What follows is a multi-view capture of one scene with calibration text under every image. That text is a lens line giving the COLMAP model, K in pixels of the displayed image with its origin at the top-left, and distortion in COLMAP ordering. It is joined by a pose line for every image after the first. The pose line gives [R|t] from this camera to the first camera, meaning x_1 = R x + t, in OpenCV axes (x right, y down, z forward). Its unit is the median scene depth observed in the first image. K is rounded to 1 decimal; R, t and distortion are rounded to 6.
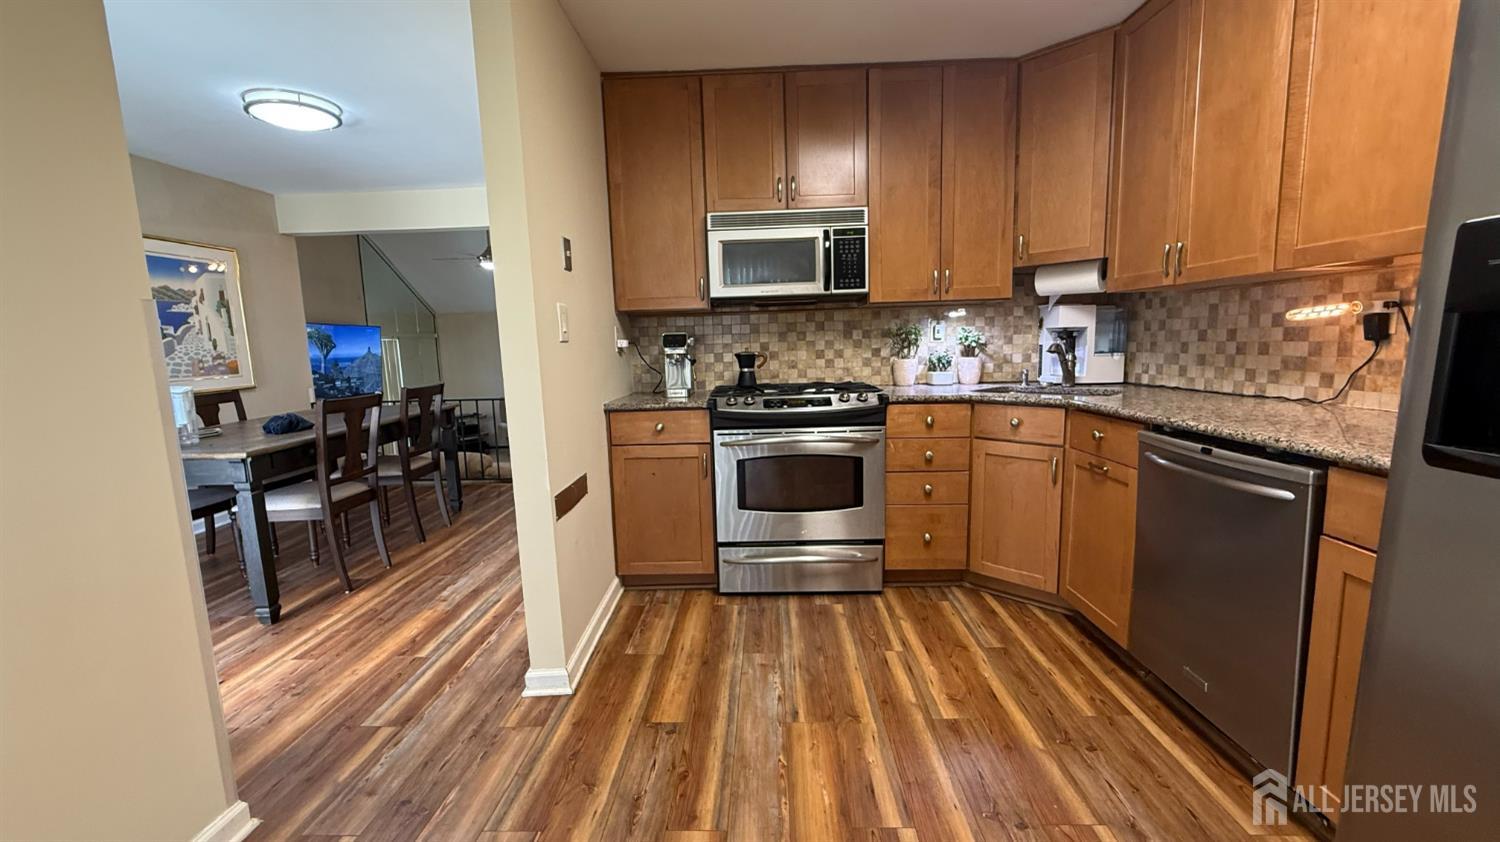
lens RADIAL K [[598.9, 0, 746.9], [0, 598.9, 422.0], [0, 0, 1]] dist [0.000634, 0.000067]
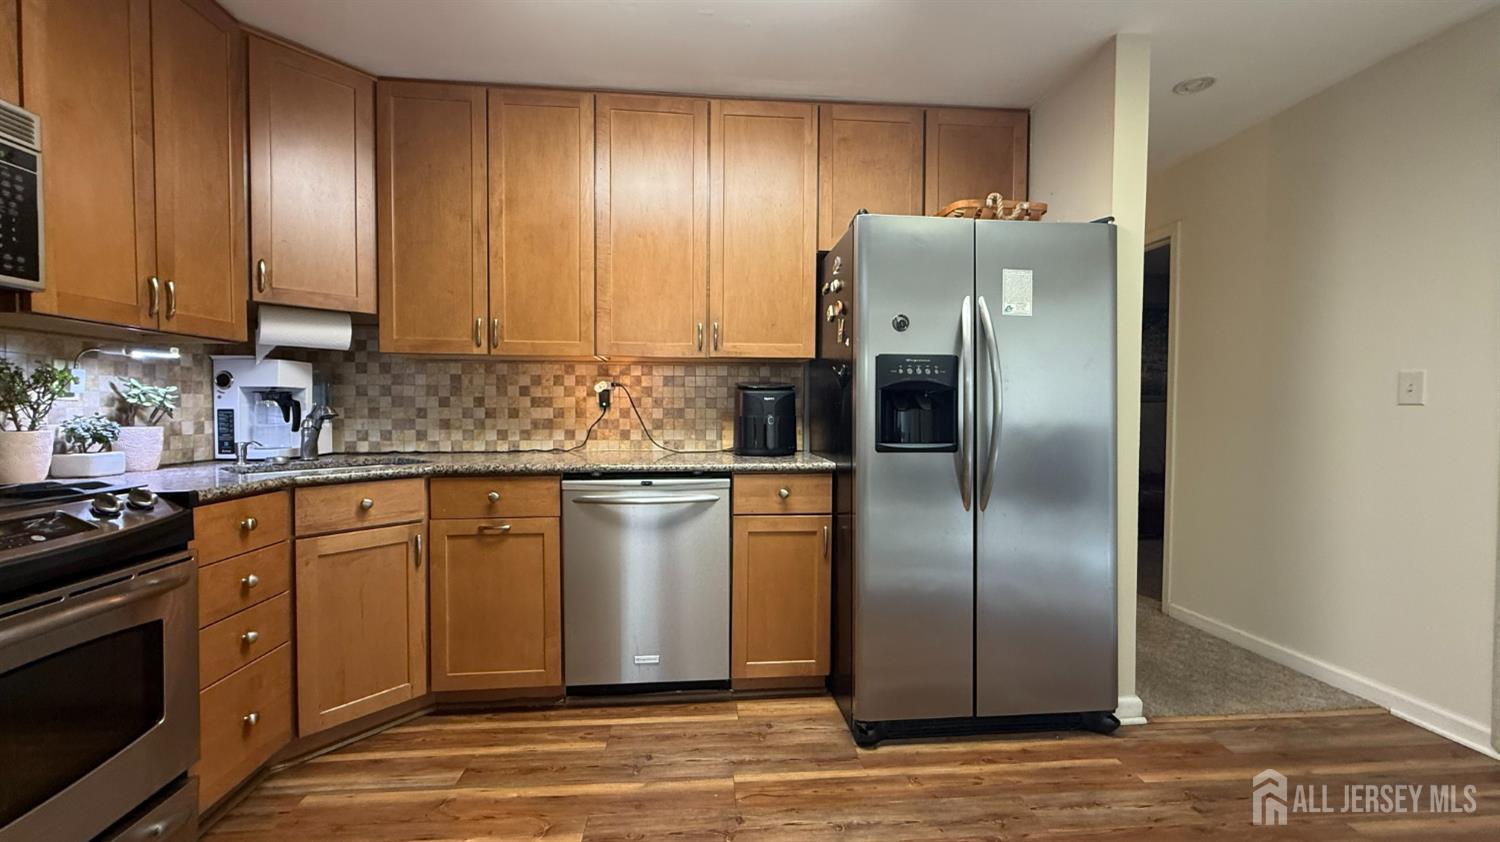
lens RADIAL K [[598.9, 0, 744.3], [0, 598.9, 421.6], [0, 0, 1]] dist [0.000634, 0.000067]
pose [[-0.118922, 0.002131, 0.992901, -0.416747], [0.132005, 0.991155, 0.013683, -0.055091], [-0.984089, 0.132696, -0.118152, 0.636445]]
